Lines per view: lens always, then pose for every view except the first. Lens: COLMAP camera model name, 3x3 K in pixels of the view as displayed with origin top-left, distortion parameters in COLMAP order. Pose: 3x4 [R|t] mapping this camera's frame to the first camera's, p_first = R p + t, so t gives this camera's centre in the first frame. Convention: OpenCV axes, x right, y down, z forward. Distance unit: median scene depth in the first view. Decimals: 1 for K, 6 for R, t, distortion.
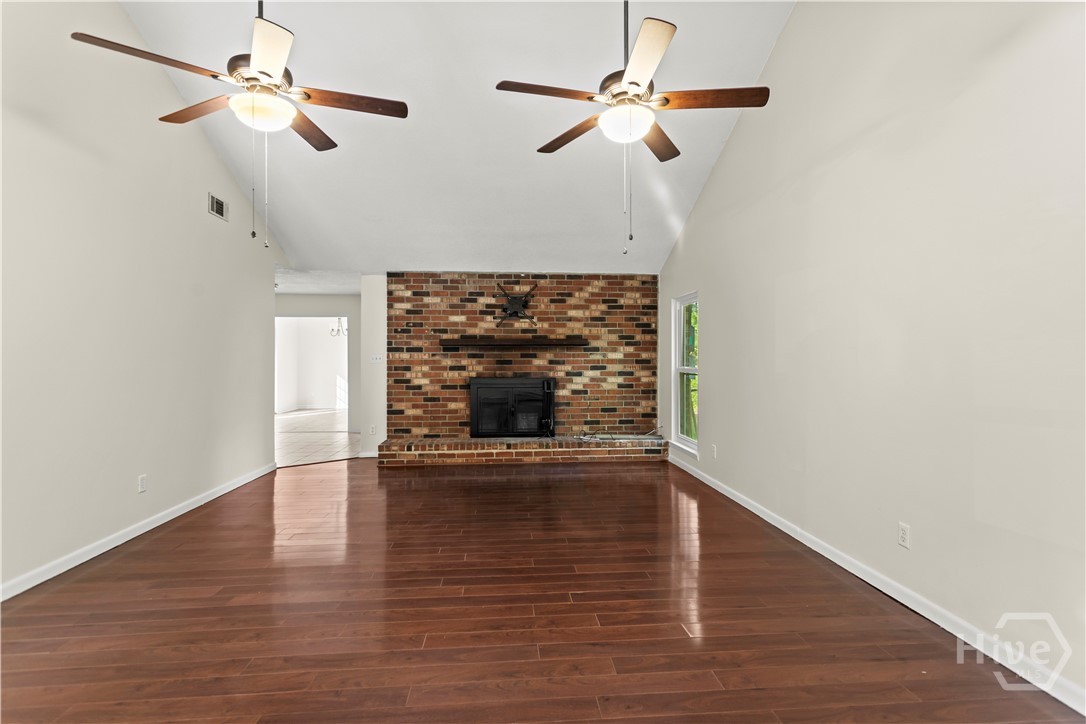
lens RADIAL K [[530.0, 0, 544.8], [0, 530.0, 356.5], [0, 0, 1]] dist [0.005445, 0.002189]
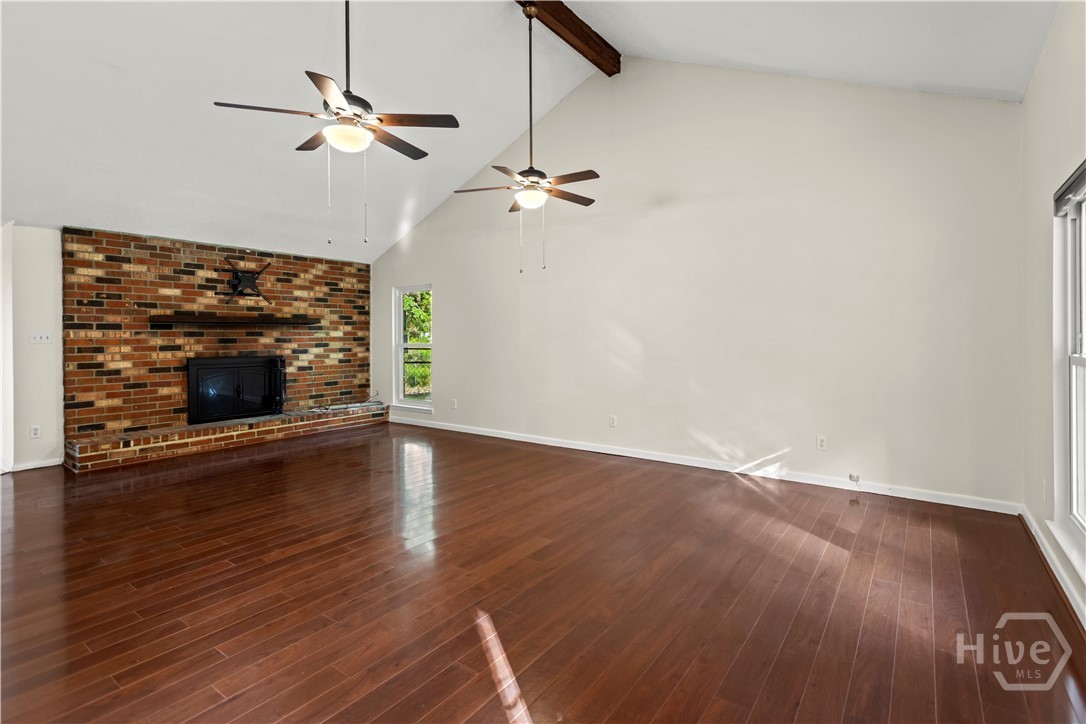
lens RADIAL K [[530.0, 0, 564.5], [0, 530.0, 337.8], [0, 0, 1]] dist [0.005445, 0.002189]
pose [[0.631692, -0.005634, 0.775199, -0.438303], [-0.000210, 0.999972, 0.007439, -0.001977], [-0.775219, -0.004862, 0.631673, -0.067186]]
